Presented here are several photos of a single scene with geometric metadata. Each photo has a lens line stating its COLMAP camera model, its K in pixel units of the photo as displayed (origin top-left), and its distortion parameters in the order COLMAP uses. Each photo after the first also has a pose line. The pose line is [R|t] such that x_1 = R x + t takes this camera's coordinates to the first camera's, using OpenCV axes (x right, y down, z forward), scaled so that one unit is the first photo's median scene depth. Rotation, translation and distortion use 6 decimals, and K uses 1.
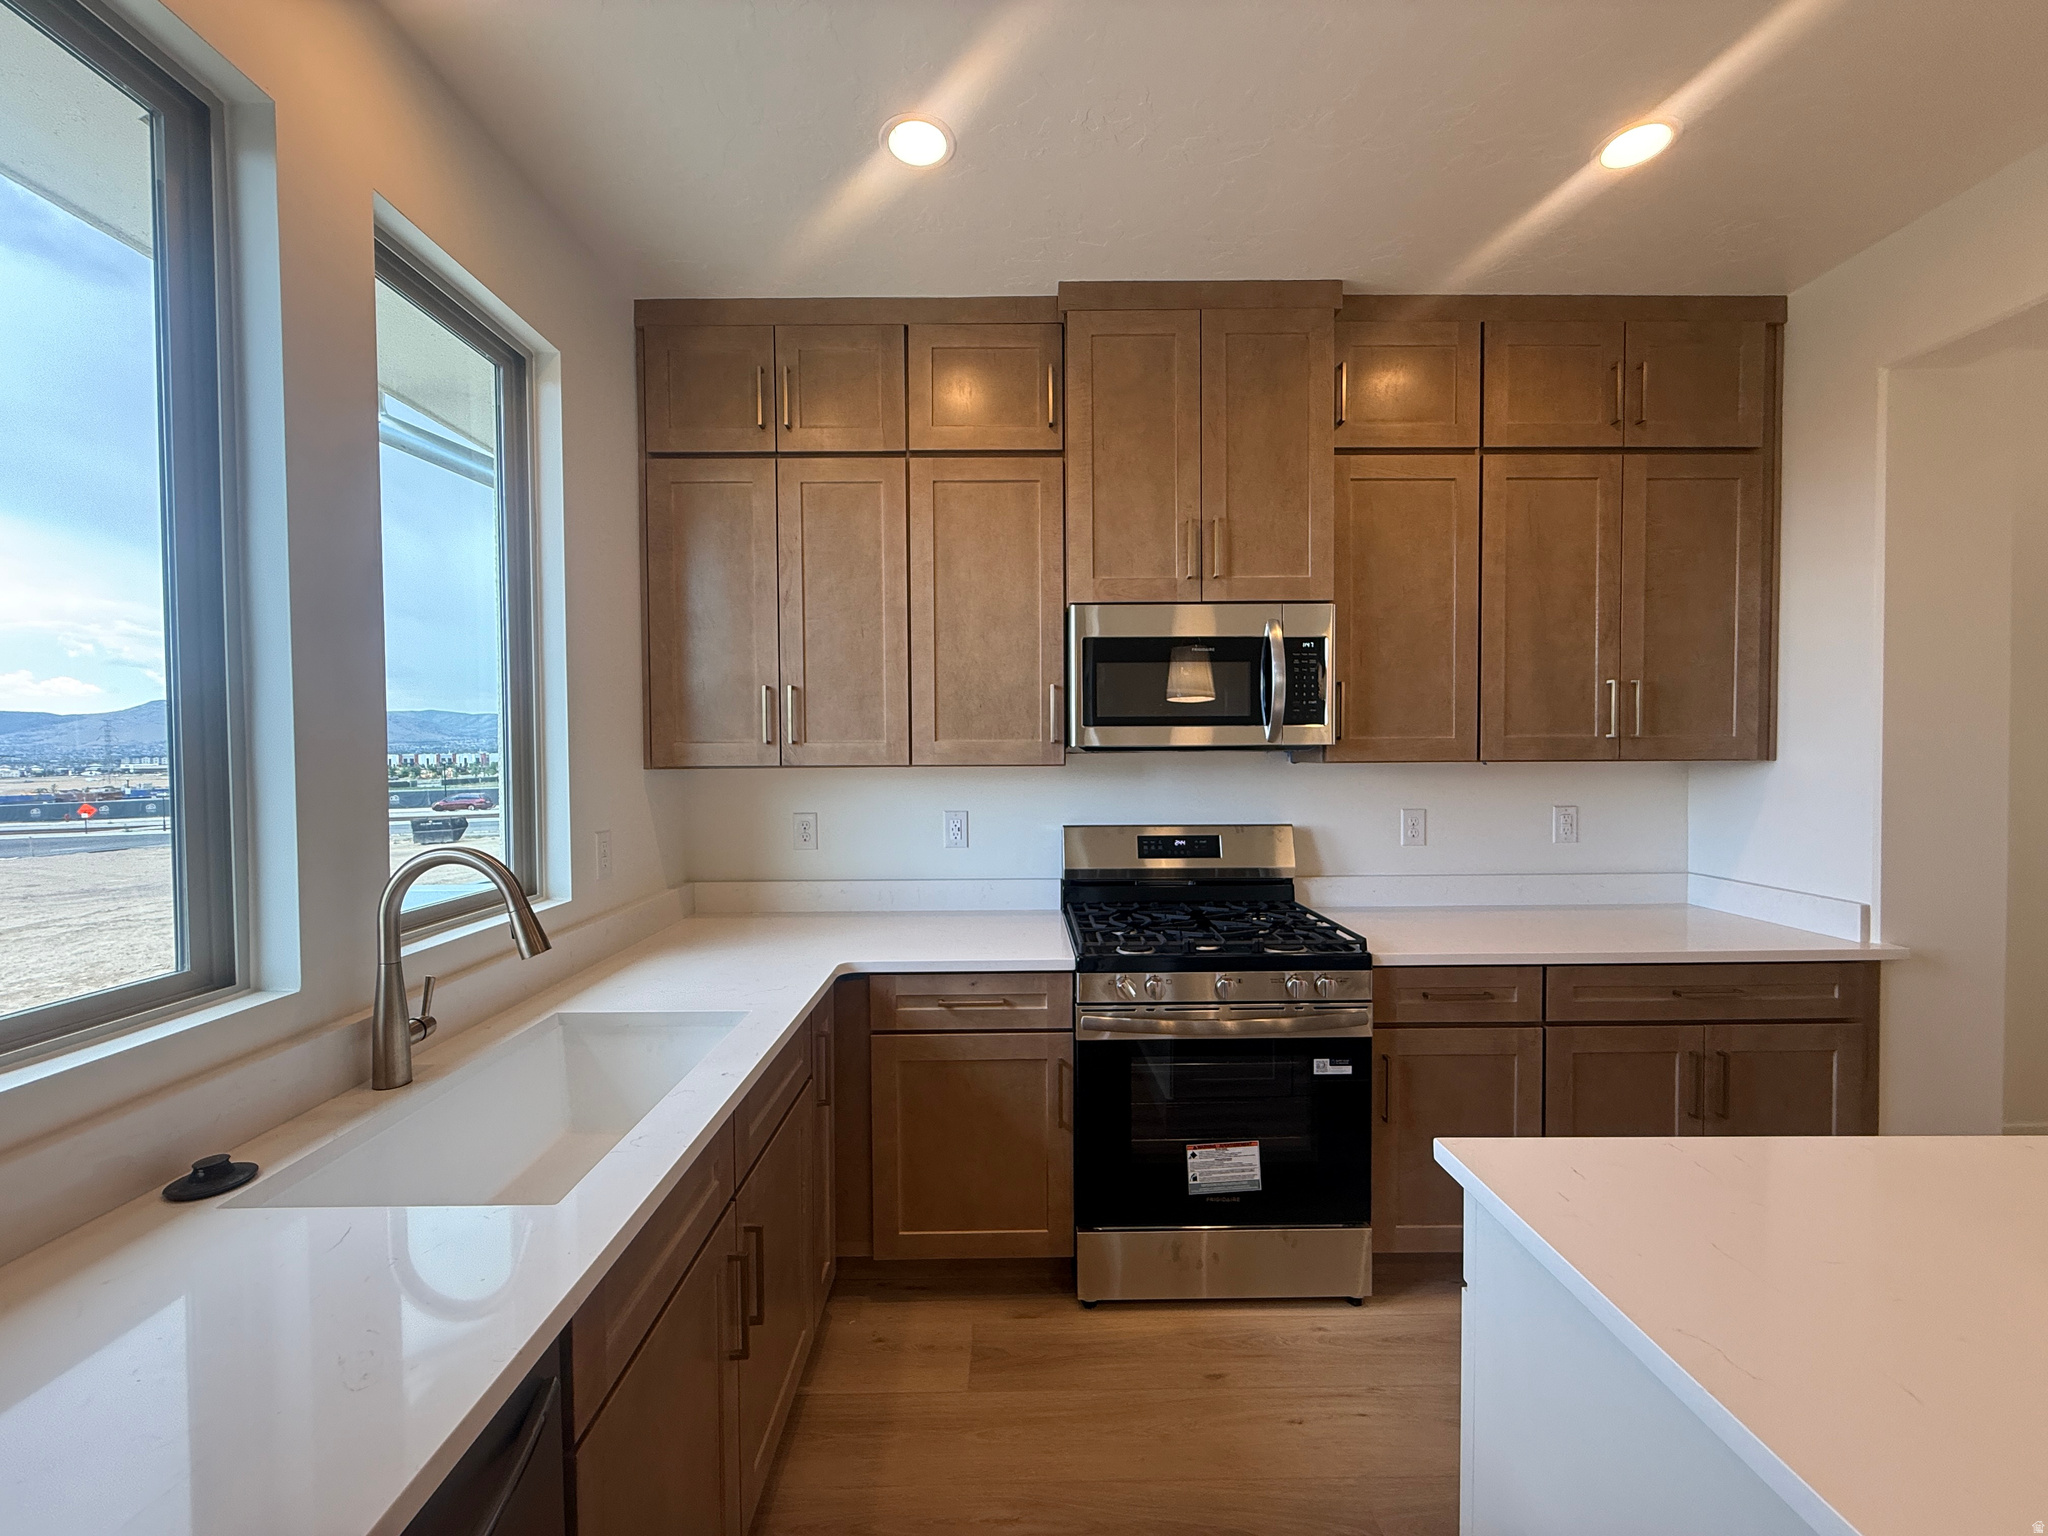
lens RADIAL K [[820.6, 0, 1019.4], [0, 820.6, 766.2], [0, 0, 1]] dist [0.001333, -0.000369]
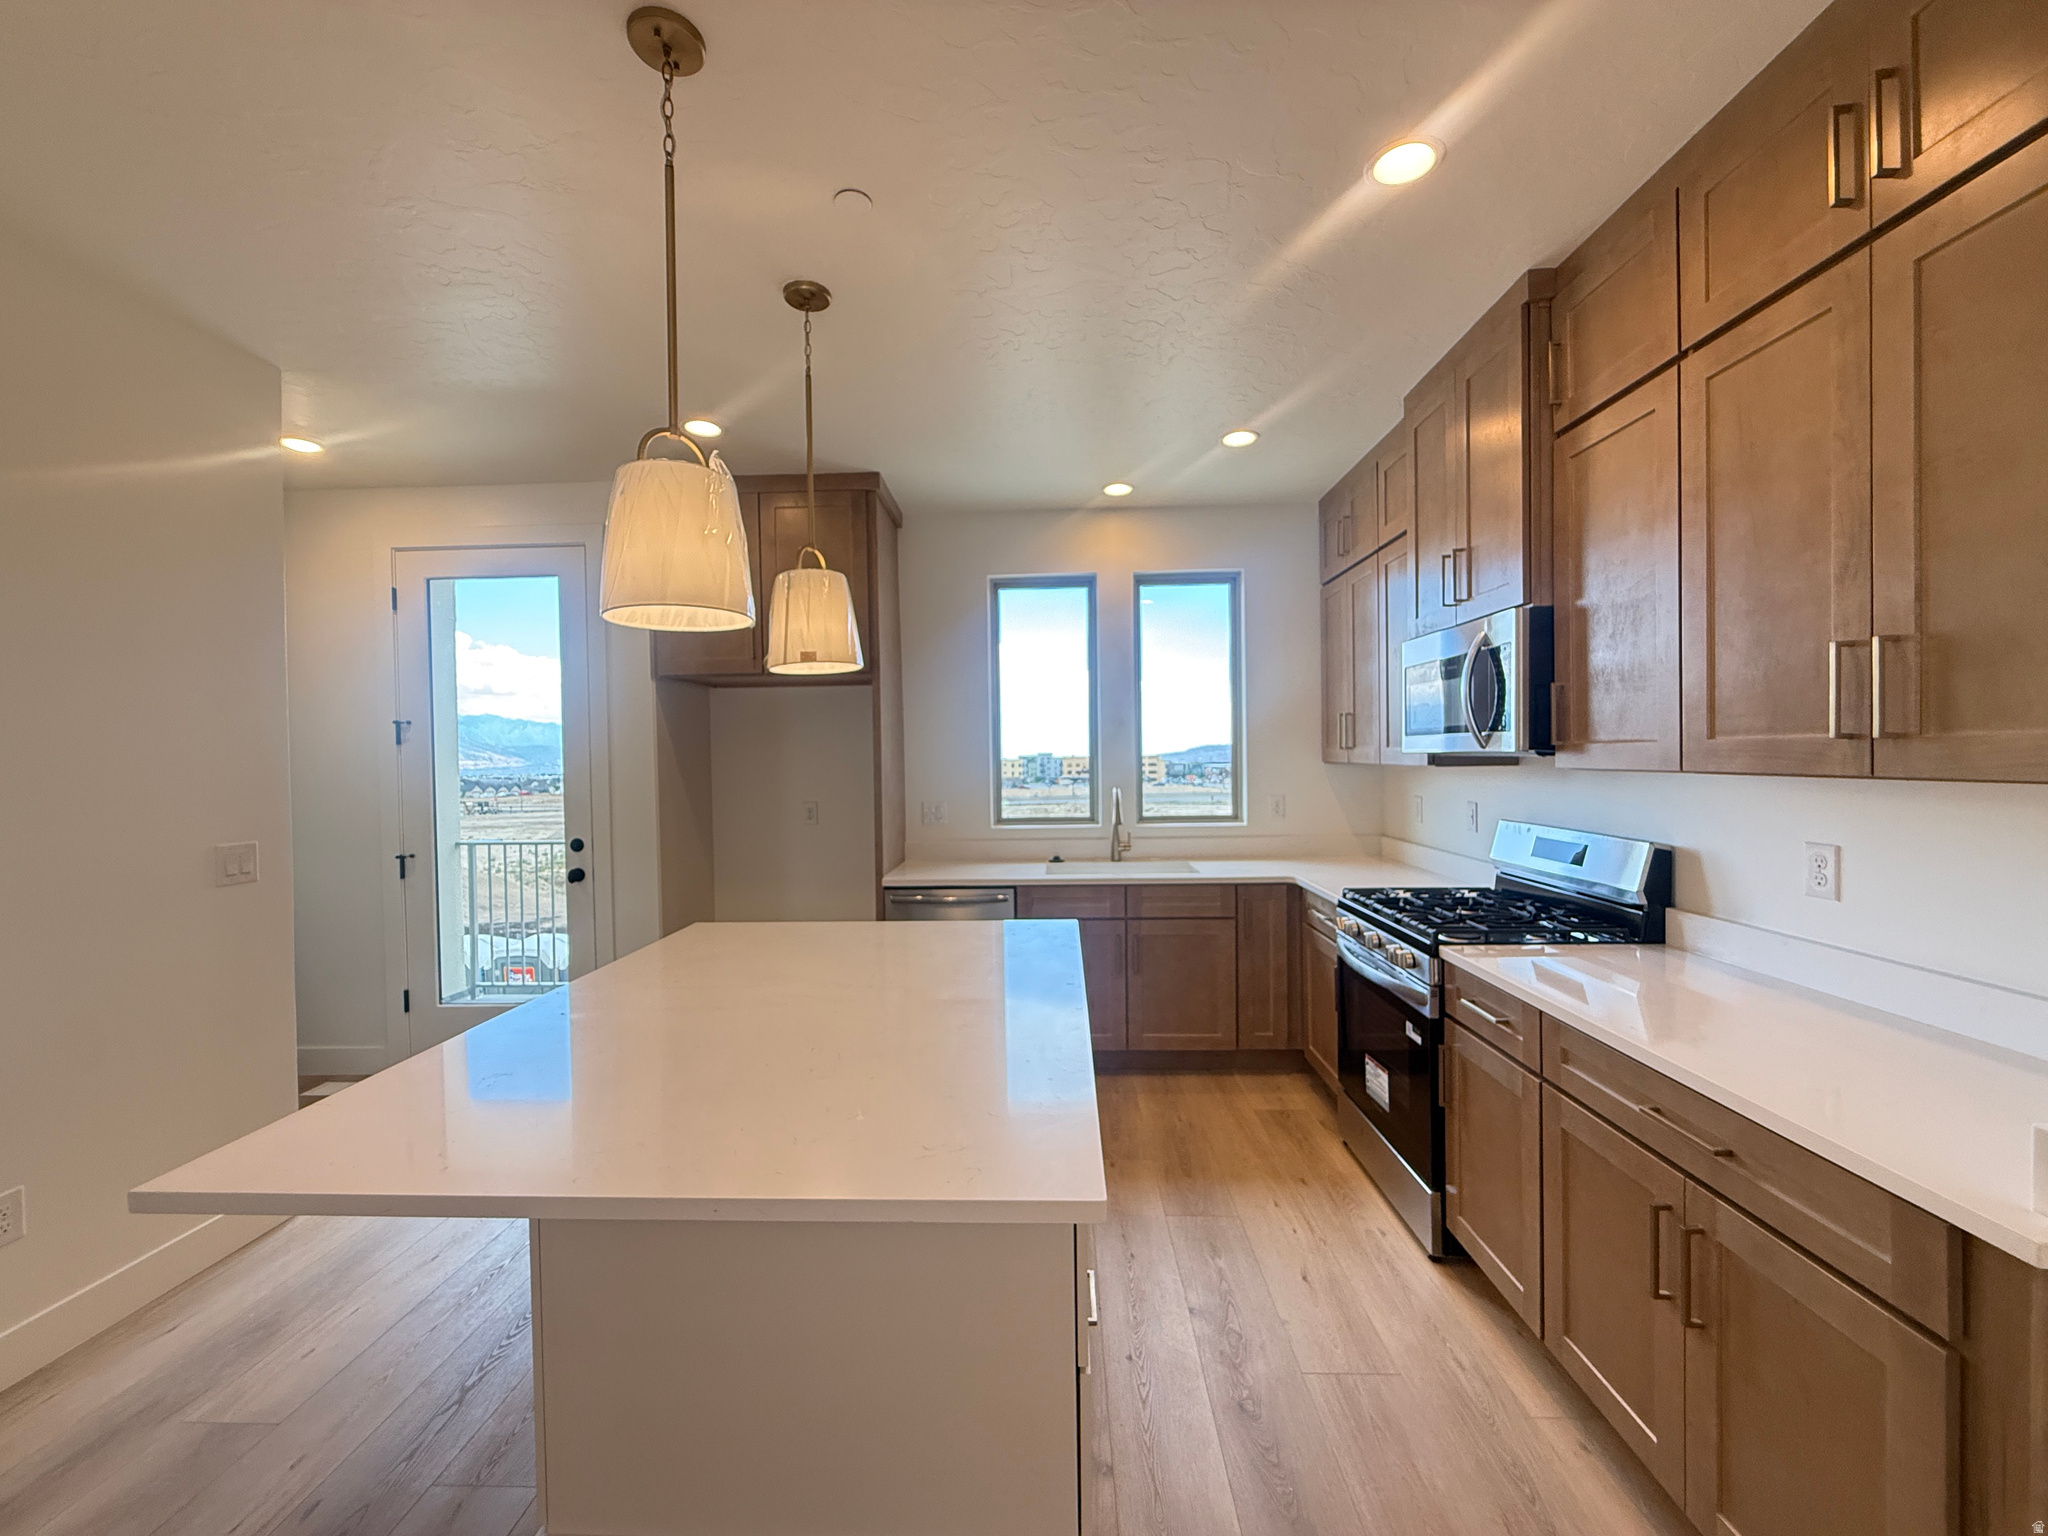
lens RADIAL K [[820.6, 0, 1017.0], [0, 820.6, 769.1], [0, 0, 1]] dist [0.001333, -0.000369]
pose [[-0.056493, 0.023238, -0.998133, 1.349520], [-0.004413, 0.999714, 0.023525, -0.024756], [0.998393, 0.005734, -0.056374, 0.440343]]
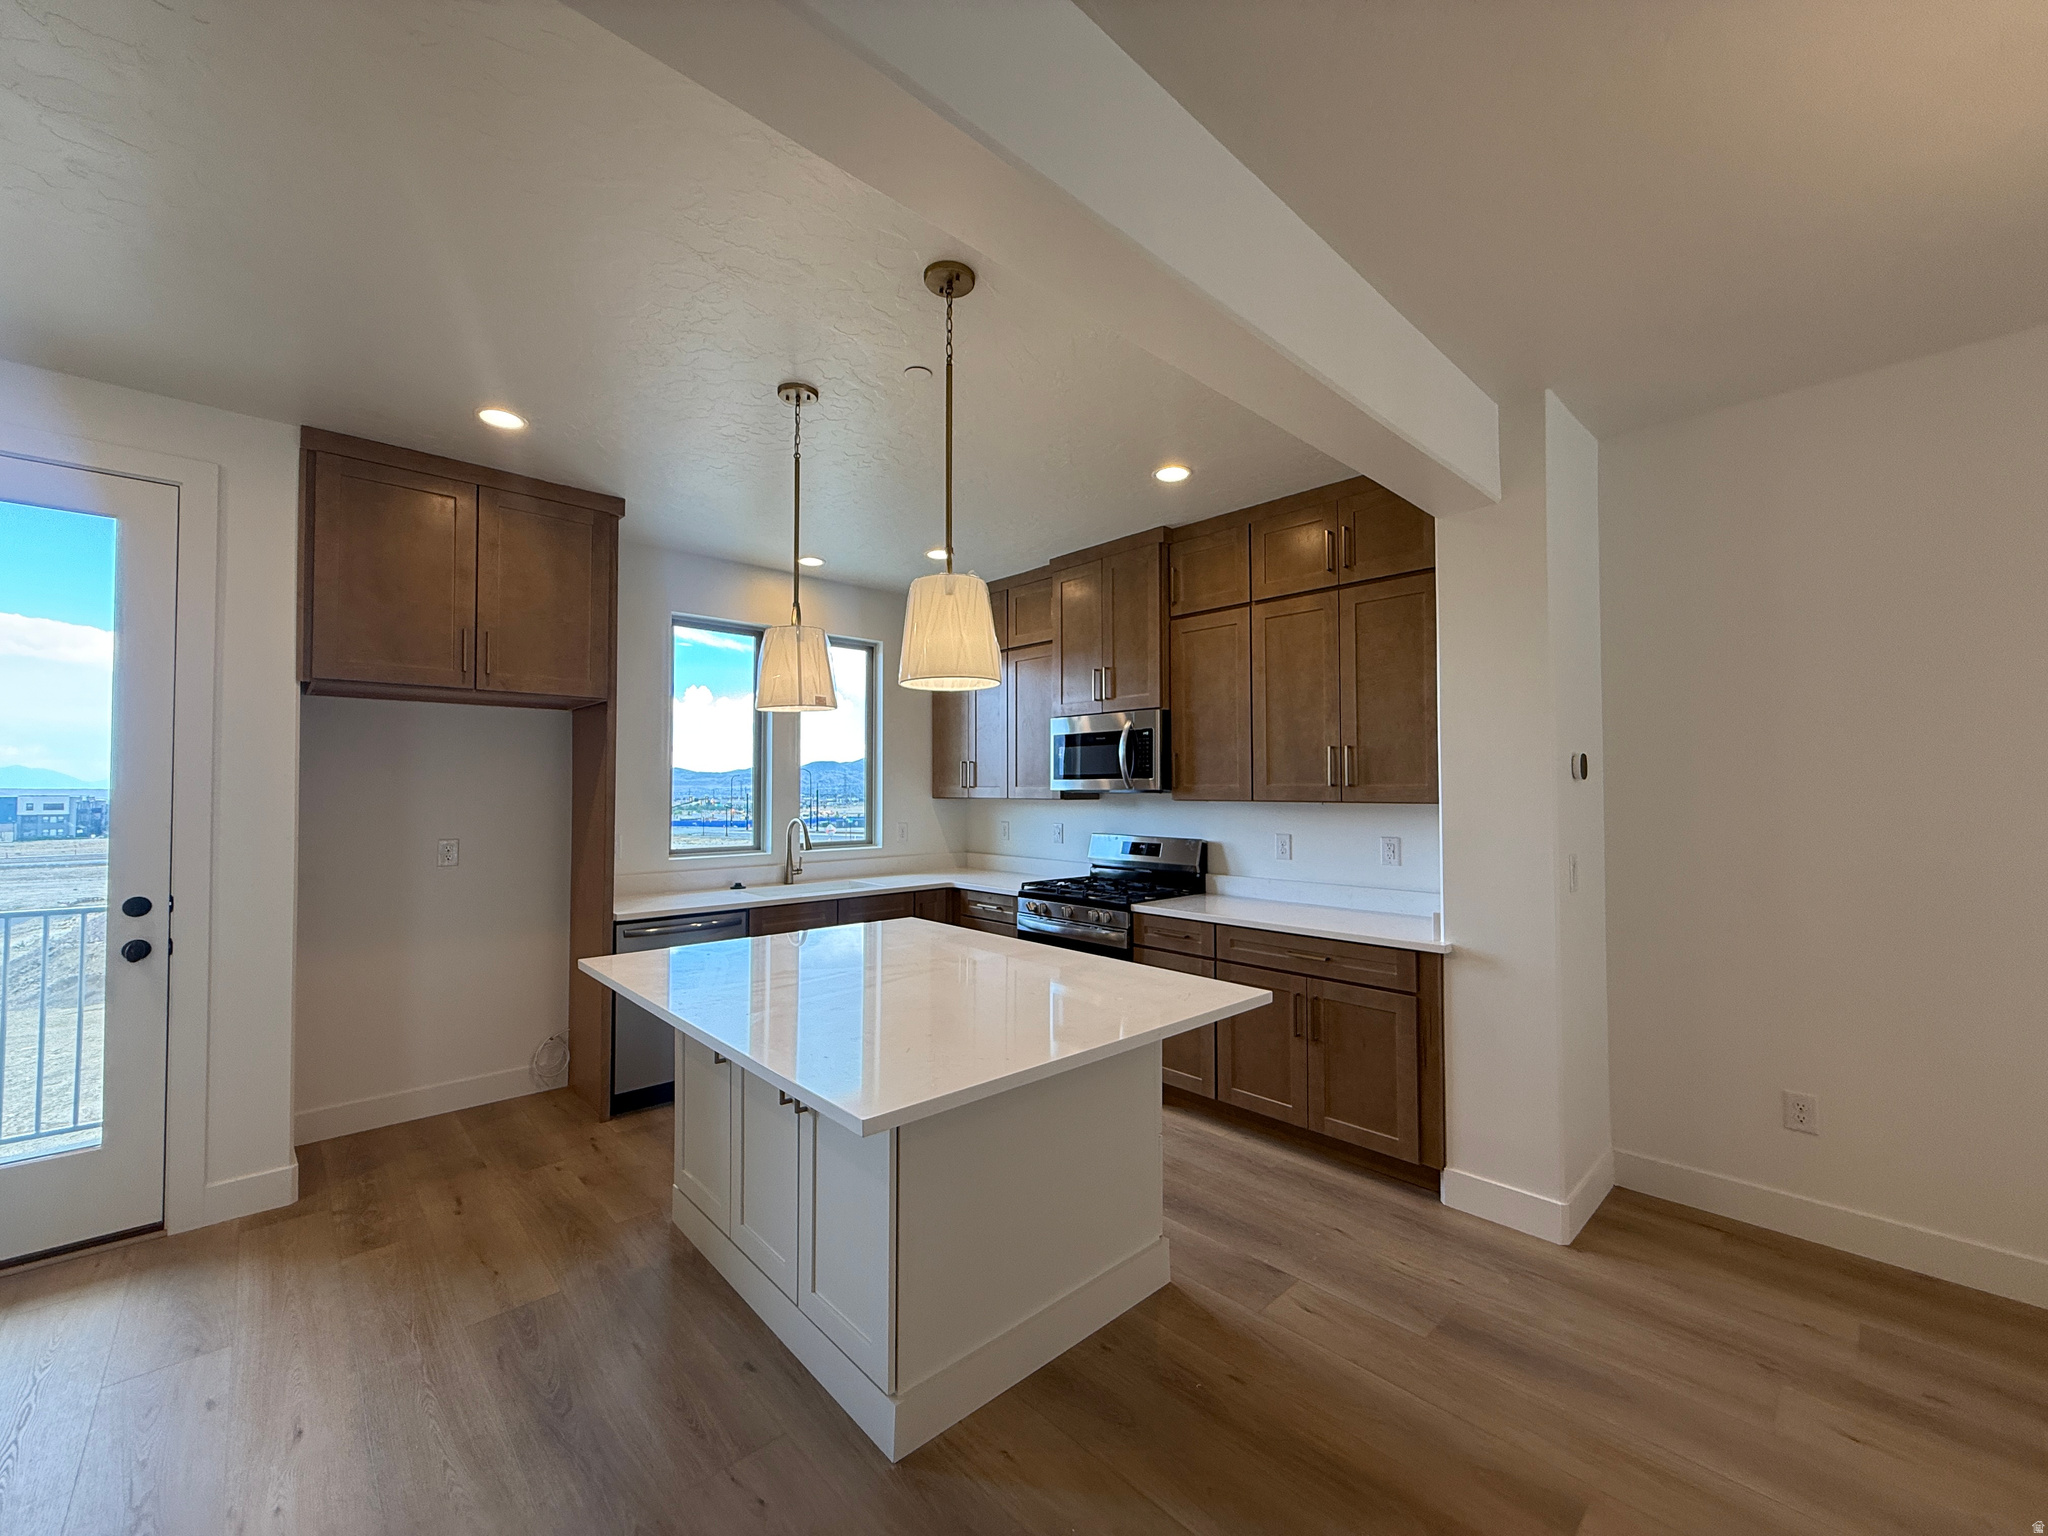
lens RADIAL K [[820.6, 0, 1015.4], [0, 820.6, 769.9], [0, 0, 1]] dist [0.001333, -0.000369]
pose [[0.666978, -0.012519, -0.744972, 1.427231], [-0.018342, 0.999280, -0.033214, -0.005277], [0.744851, 0.035818, 0.666269, -0.372572]]
